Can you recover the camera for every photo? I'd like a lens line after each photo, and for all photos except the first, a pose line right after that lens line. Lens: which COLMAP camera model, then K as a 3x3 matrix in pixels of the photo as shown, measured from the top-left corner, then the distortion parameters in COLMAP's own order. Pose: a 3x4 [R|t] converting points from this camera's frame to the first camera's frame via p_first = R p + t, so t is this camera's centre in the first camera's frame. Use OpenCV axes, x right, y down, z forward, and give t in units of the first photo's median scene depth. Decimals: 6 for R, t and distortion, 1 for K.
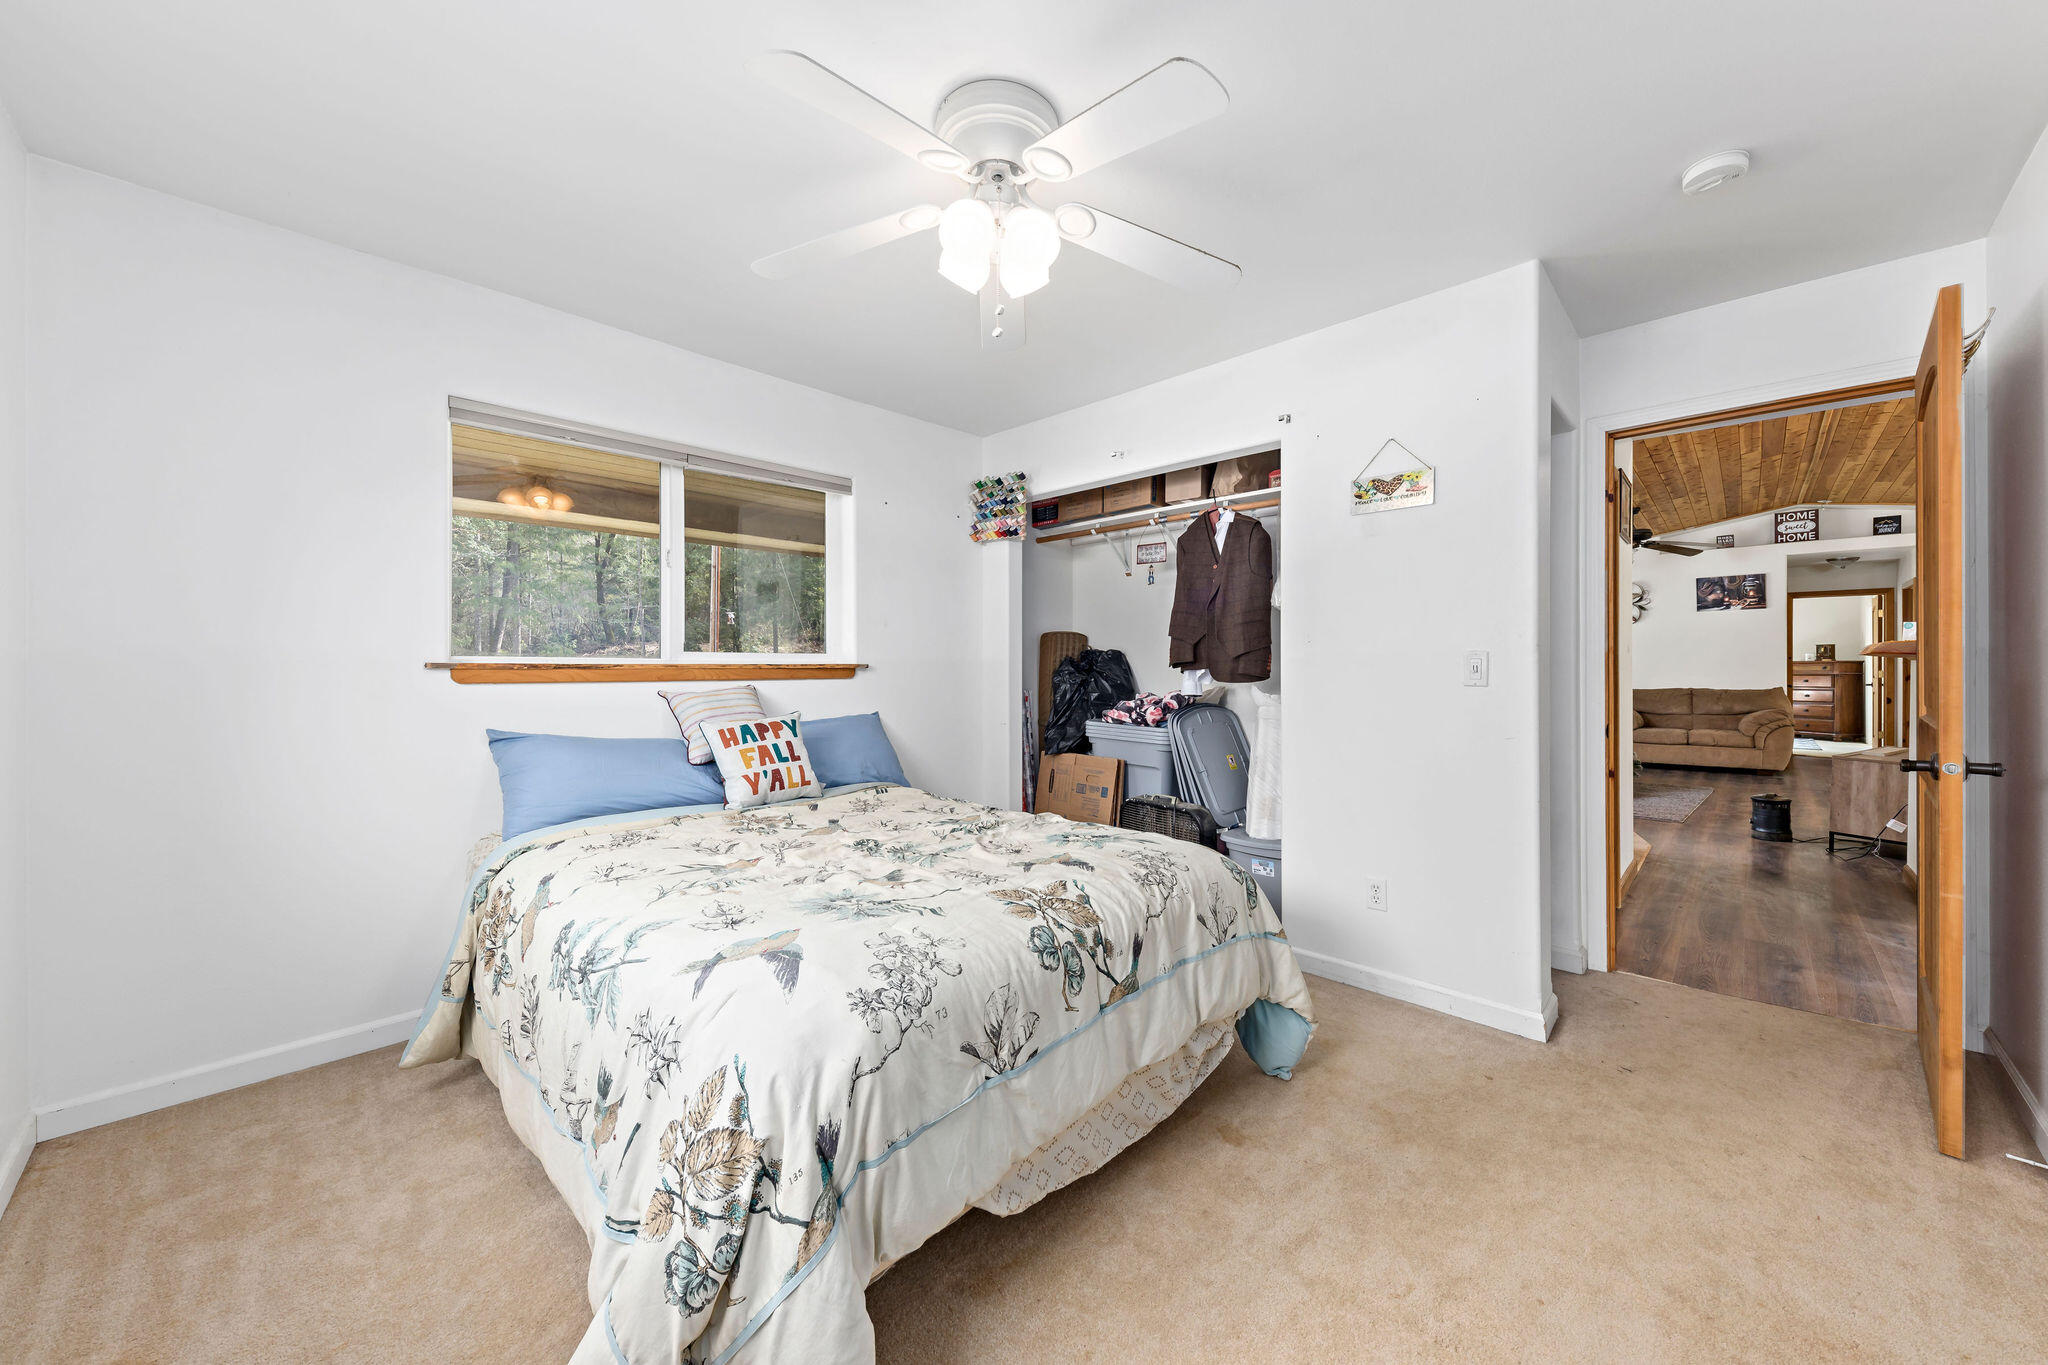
lens RADIAL K [[760.3, 0, 1030.8], [0, 760.3, 675.7], [0, 0, 1]] dist [-0.000565, -0.000001]
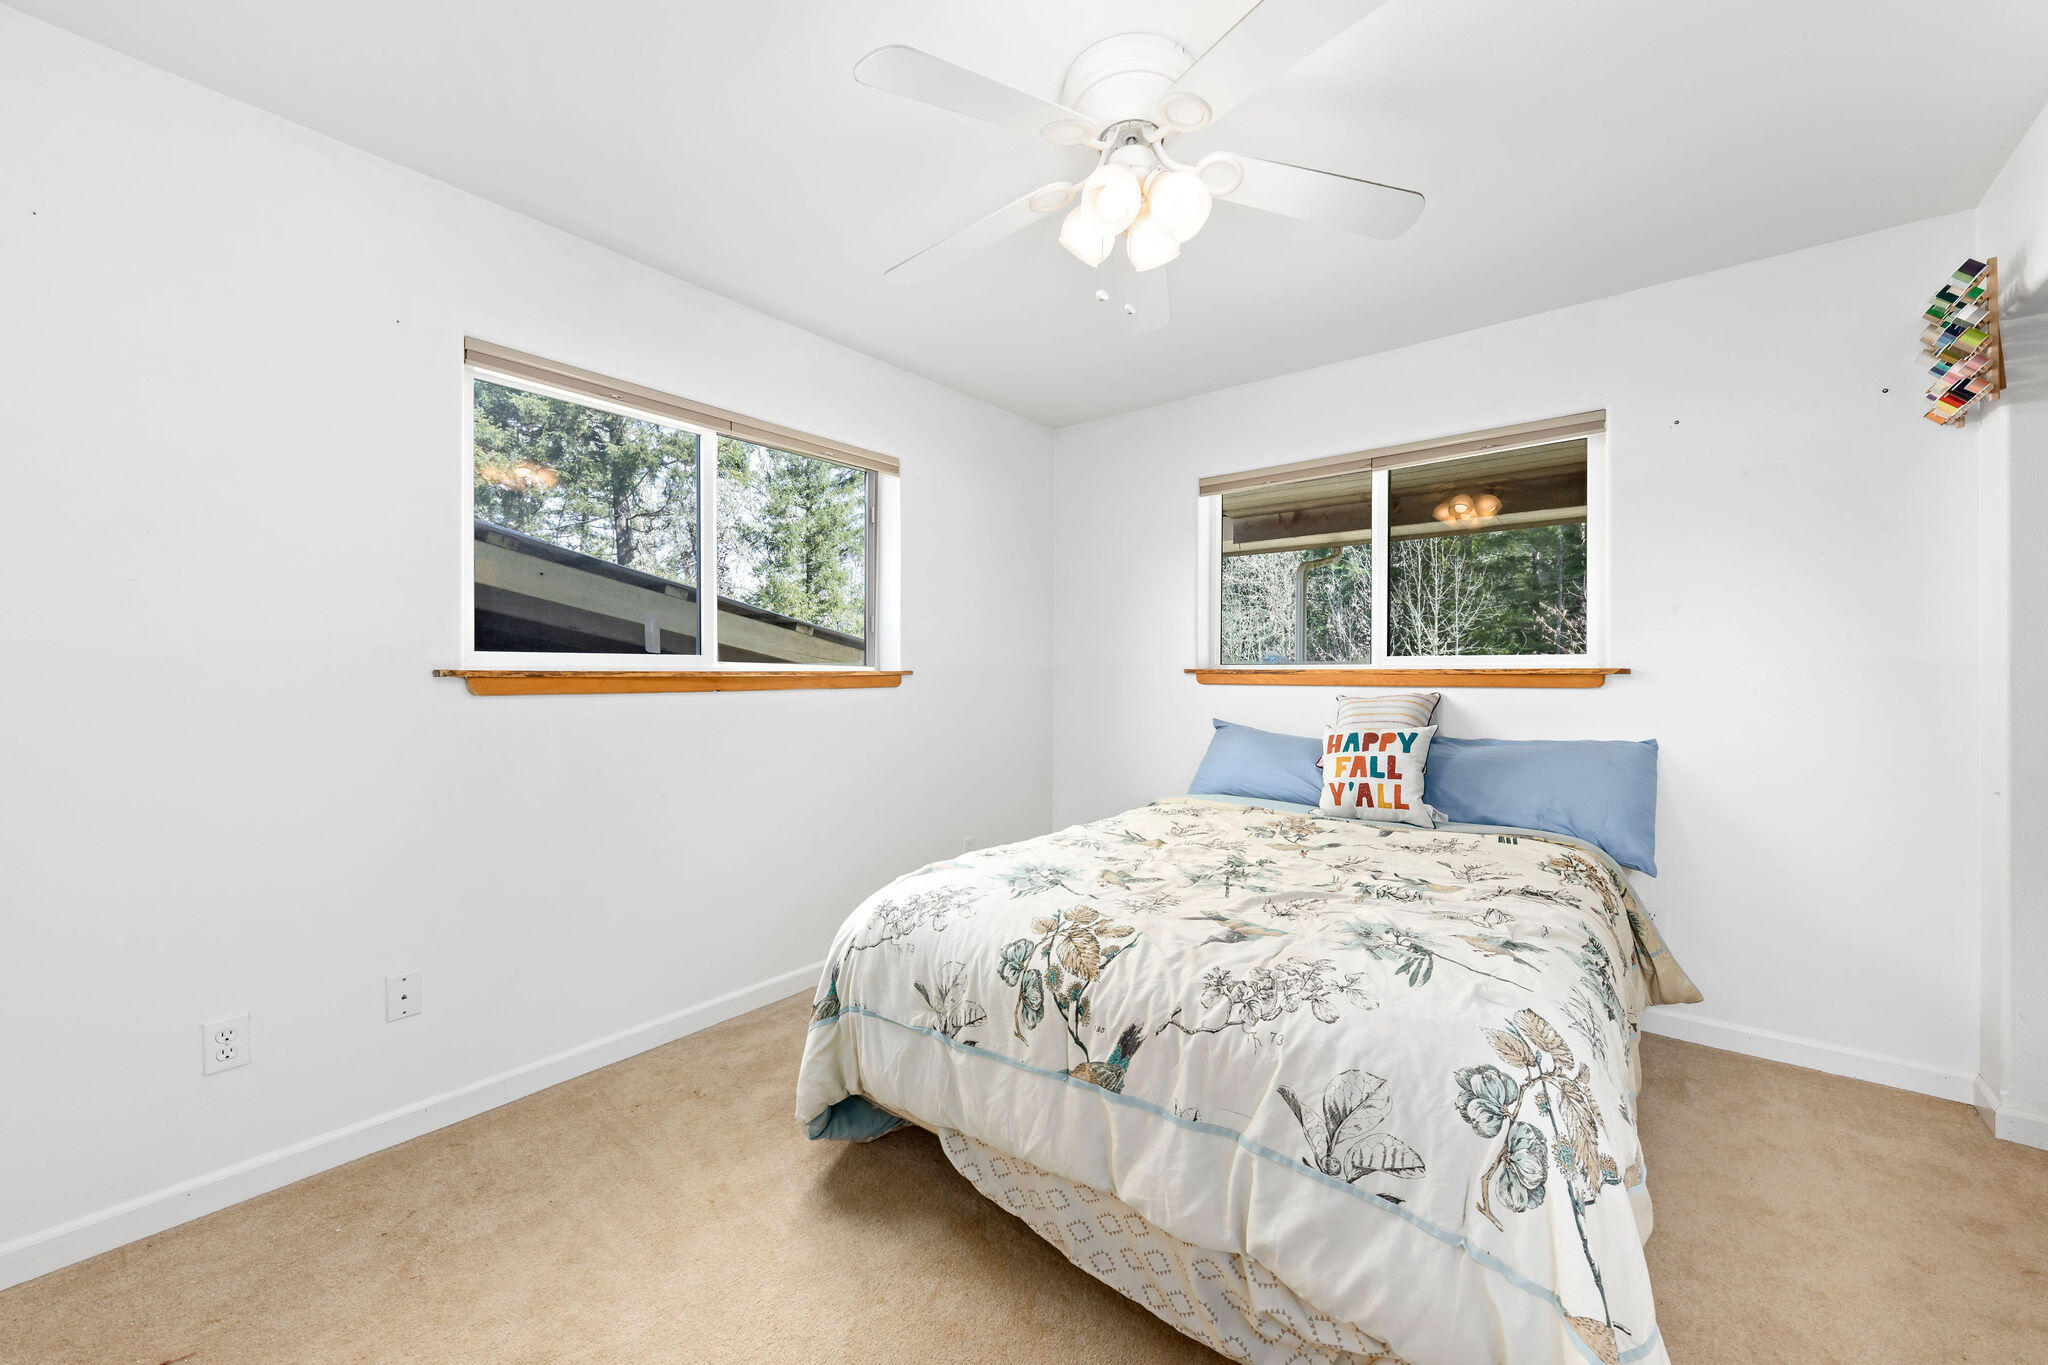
lens RADIAL K [[776.2, 0, 1033.7], [0, 776.2, 672.9], [0, 0, 1]] dist [-0.001973, -0.000209]
pose [[0.080792, 0.002430, -0.996728, 0.557568], [-0.010907, 0.999939, 0.001554, -0.007583], [0.996671, 0.010746, 0.080813, 0.516592]]
